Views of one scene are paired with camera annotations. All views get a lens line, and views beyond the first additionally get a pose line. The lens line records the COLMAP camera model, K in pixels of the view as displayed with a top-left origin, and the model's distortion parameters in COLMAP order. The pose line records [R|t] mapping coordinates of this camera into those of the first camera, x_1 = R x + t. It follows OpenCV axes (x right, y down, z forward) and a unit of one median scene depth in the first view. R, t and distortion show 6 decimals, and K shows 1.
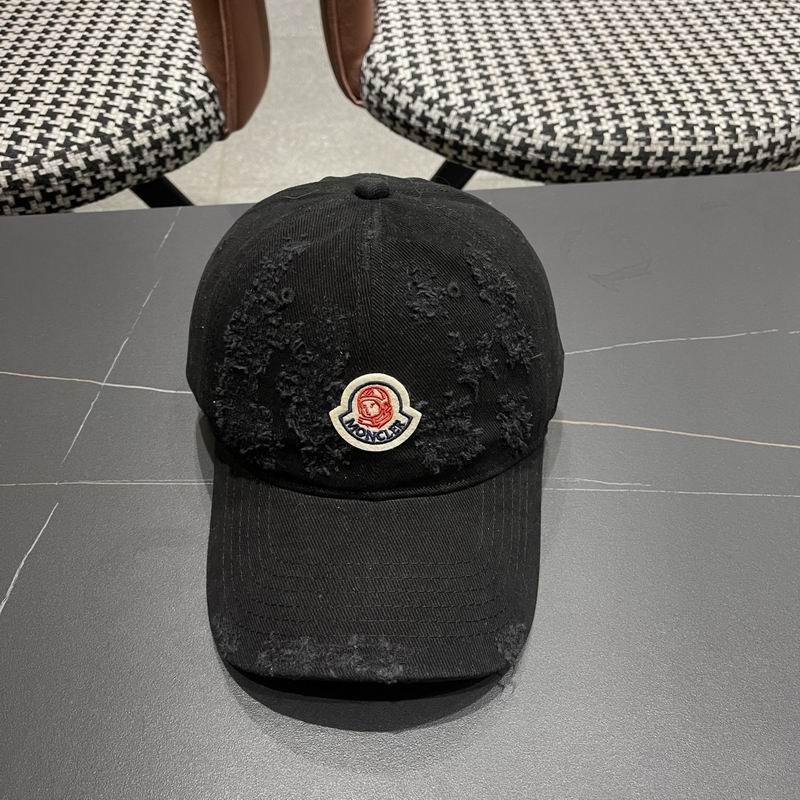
lens RADIAL K [[820.9, 0, 406.5], [0, 820.9, 402.4], [0, 0, 1]] dist [0.018148, 0.000000]
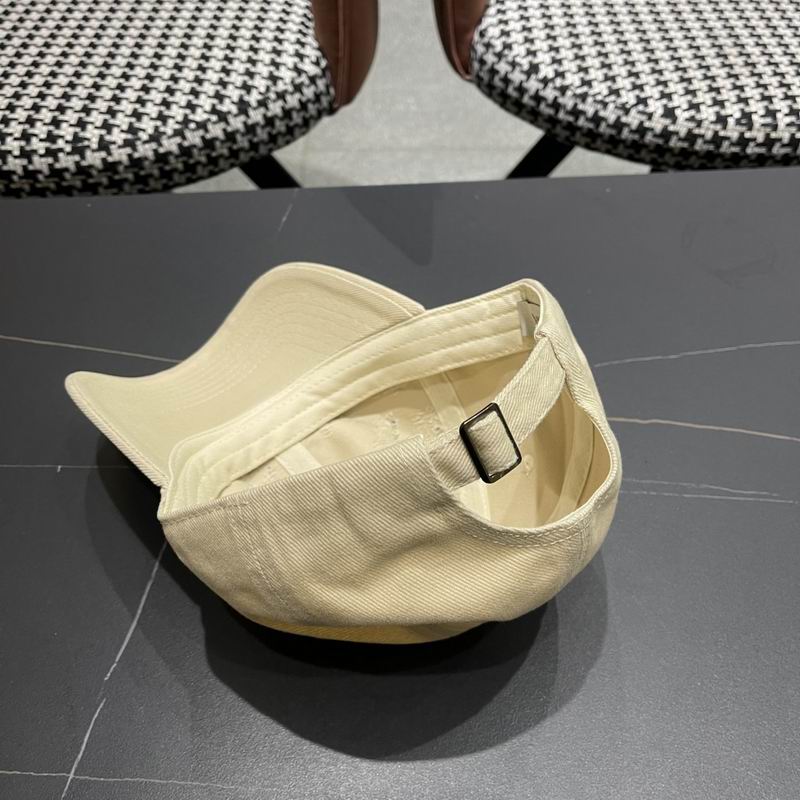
lens RADIAL K [[820.9, 0, 410.7], [0, 820.9, 409.9], [0, 0, 1]] dist [0.018148, 0.000000]
pose [[0.997496, 0.038489, -0.059338, -0.059383], [-0.034749, 0.997419, 0.062829, -0.032185], [0.061603, -0.060610, 0.996259, -0.007939]]
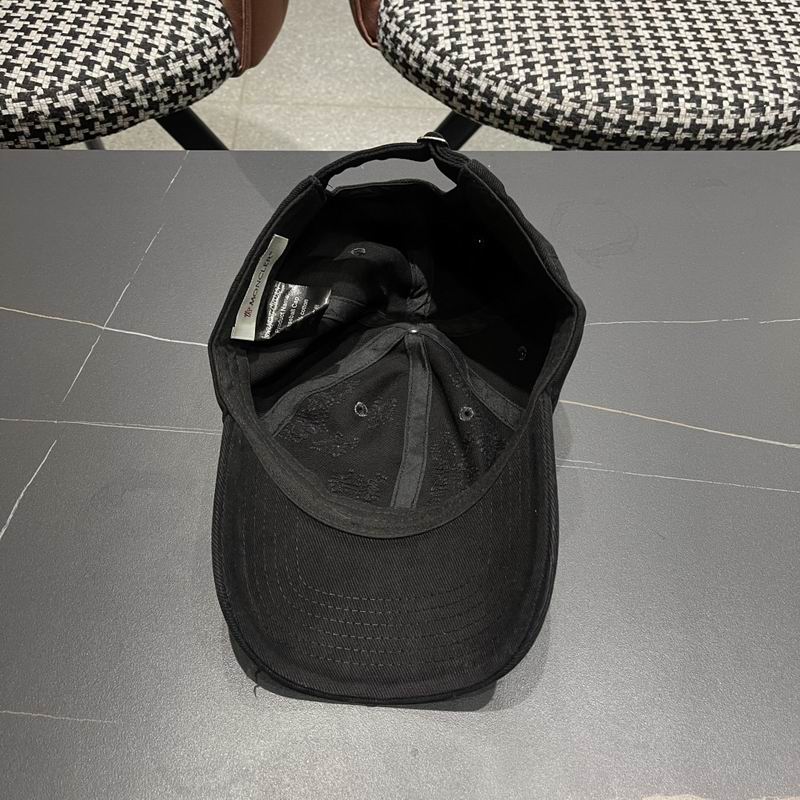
lens RADIAL K [[820.9, 0, 403.2], [0, 820.9, 397.7], [0, 0, 1]] dist [0.018148, 0.000000]
pose [[0.996921, 0.074992, -0.022904, 0.036962], [-0.072173, 0.991764, 0.105809, -0.053255], [0.030650, -0.103830, 0.994123, -0.044880]]
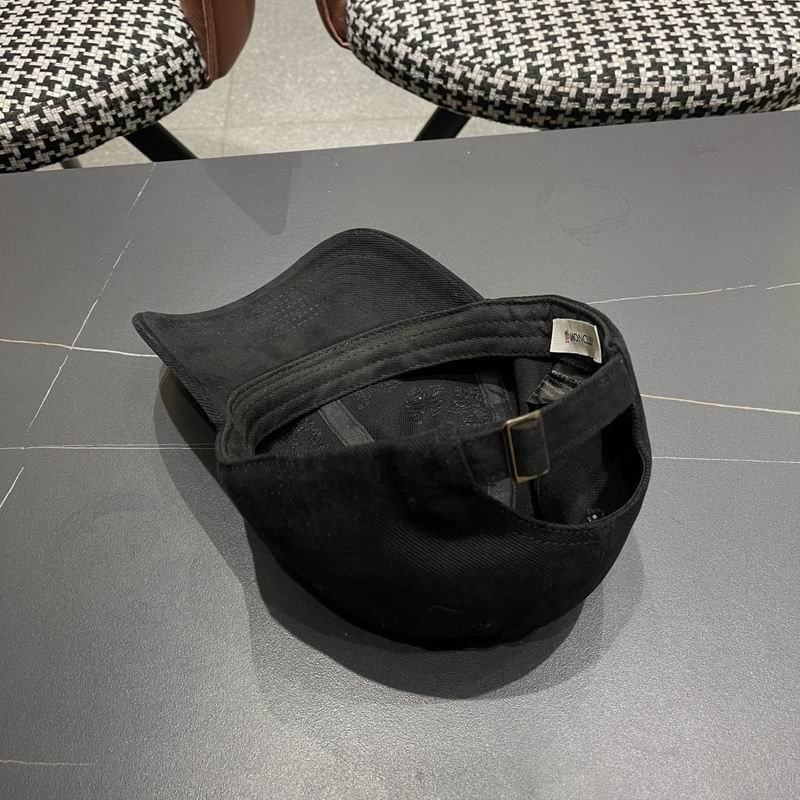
lens RADIAL K [[820.9, 0, 403.2], [0, 820.9, 401.3], [0, 0, 1]] dist [0.018148, 0.000000]
pose [[0.998793, -0.002640, -0.049052, 0.065635], [0.006655, 0.996622, 0.081858, -0.026685], [0.048670, -0.082086, 0.995436, 0.001131]]
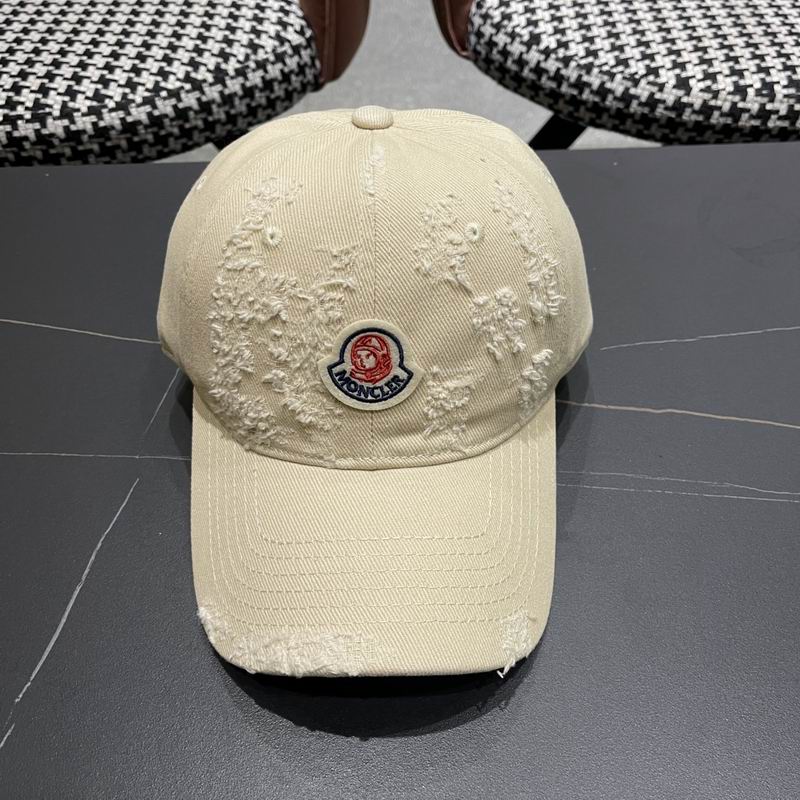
lens RADIAL K [[820.9, 0, 398.5], [0, 820.9, 399.6], [0, 0, 1]] dist [0.018148, 0.000000]
pose [[0.995882, 0.048124, -0.076833, -0.047244], [-0.045985, 0.998510, 0.029368, -0.002546], [0.078132, -0.025714, 0.996611, 0.078539]]
